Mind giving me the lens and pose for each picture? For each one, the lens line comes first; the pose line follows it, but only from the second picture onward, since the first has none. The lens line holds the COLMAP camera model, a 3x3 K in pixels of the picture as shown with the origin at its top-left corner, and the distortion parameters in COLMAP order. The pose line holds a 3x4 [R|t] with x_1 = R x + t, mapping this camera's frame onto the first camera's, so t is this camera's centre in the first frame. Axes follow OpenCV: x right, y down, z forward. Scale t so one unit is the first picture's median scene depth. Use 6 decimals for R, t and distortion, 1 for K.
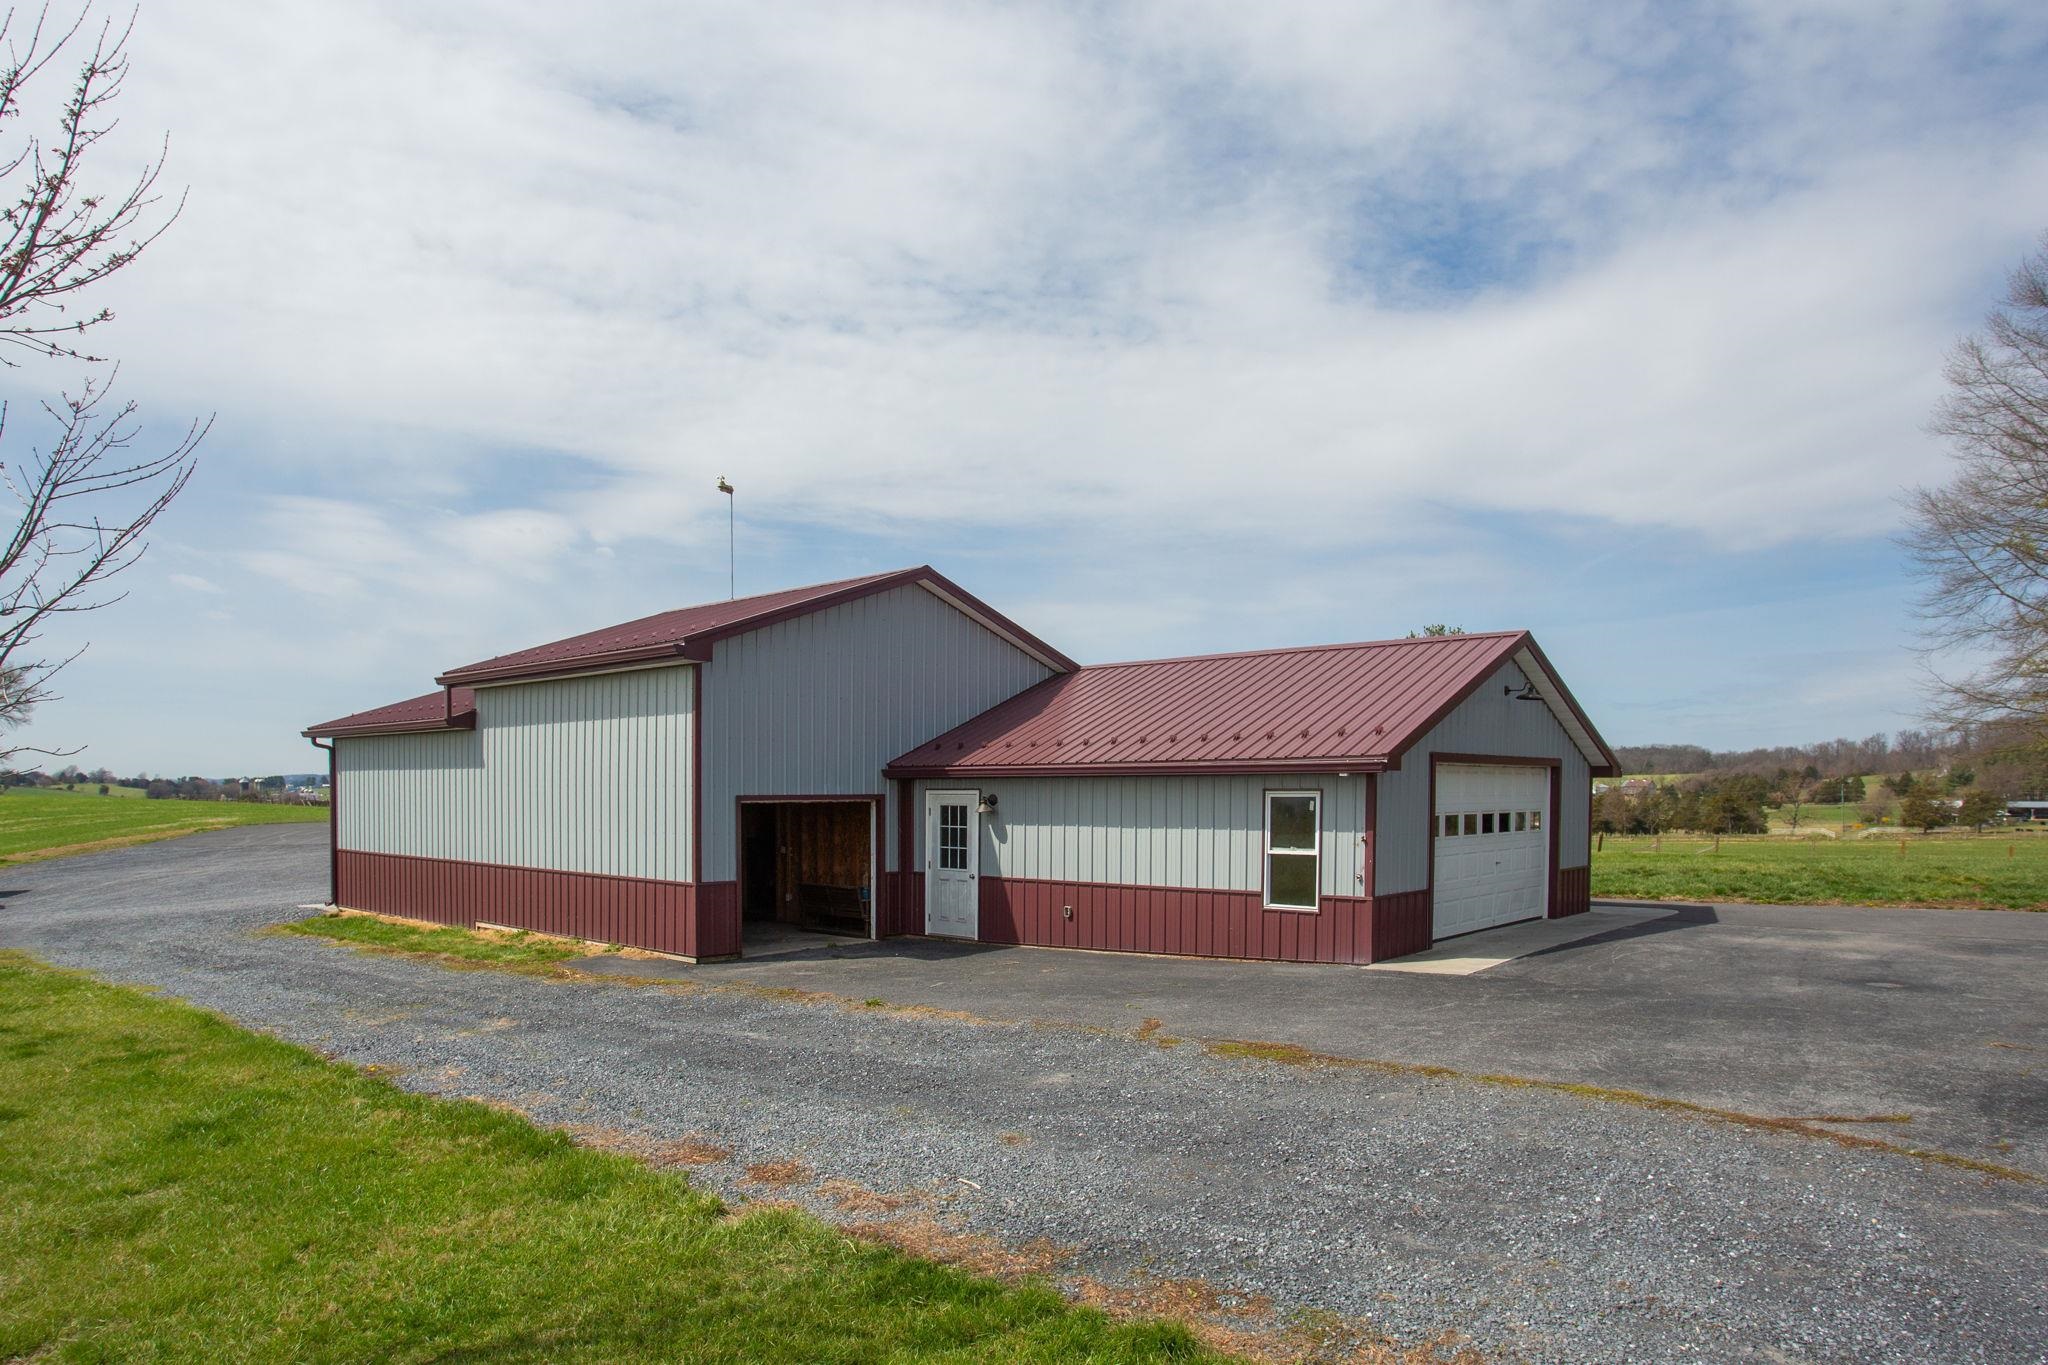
lens RADIAL K [[1306.0, 0, 1032.2], [0, 1306.0, 707.3], [0, 0, 1]] dist [-0.078910, 0.070575]
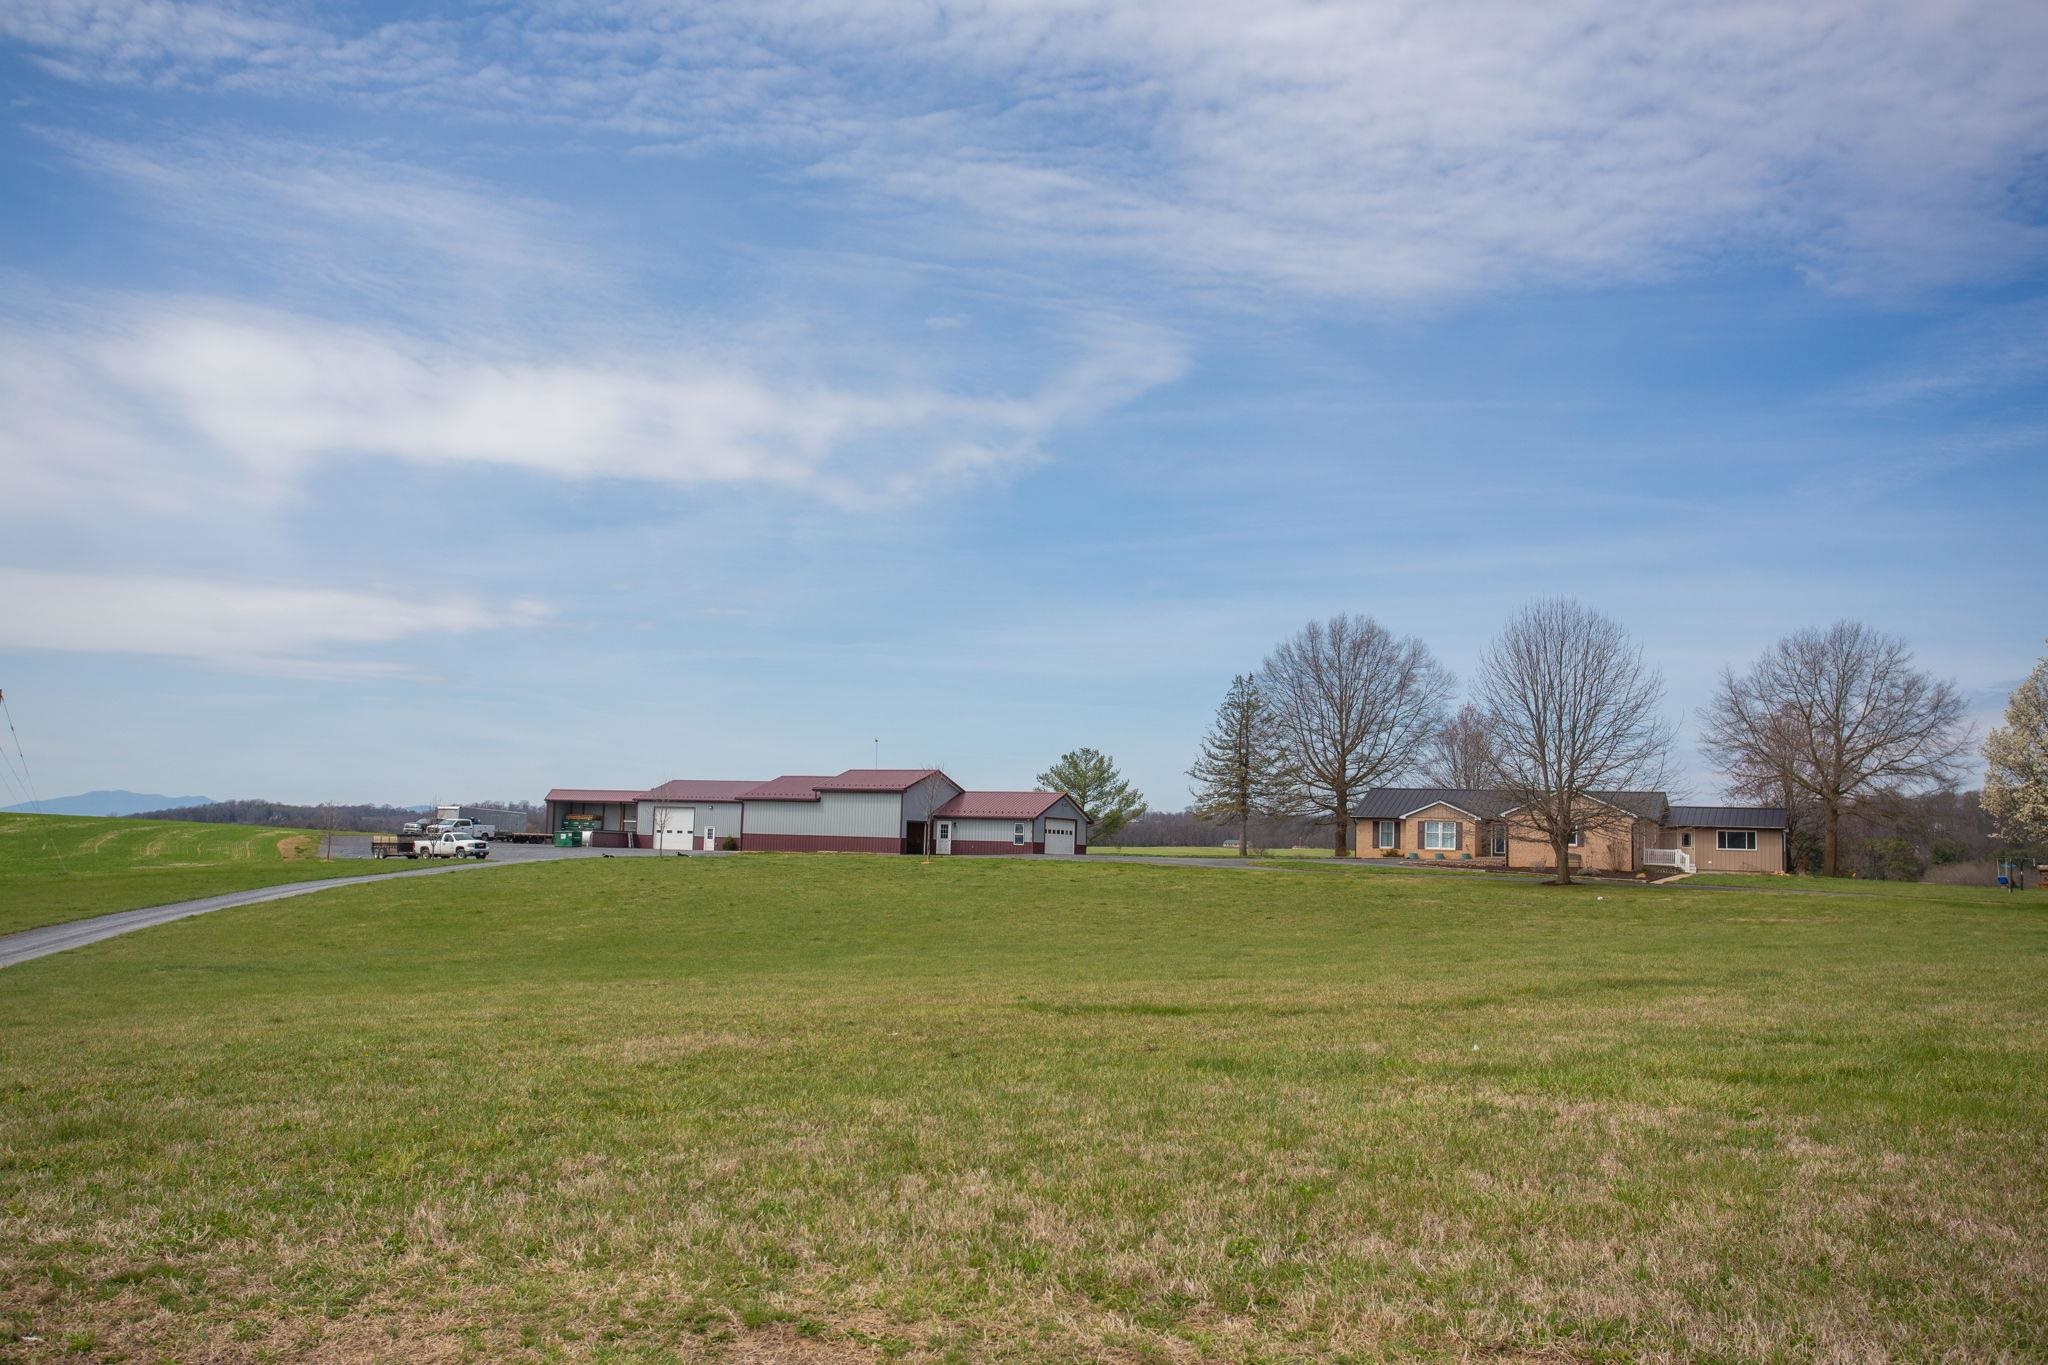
lens RADIAL K [[1306.0, 0, 1032.2], [0, 1306.0, 707.3], [0, 0, 1]] dist [-0.078910, 0.070575]
pose [[0.968290, 0.054338, 0.243848, -0.930592], [-0.045382, 0.998078, -0.042200, -0.160880], [-0.245672, 0.029796, 0.968895, -3.636063]]
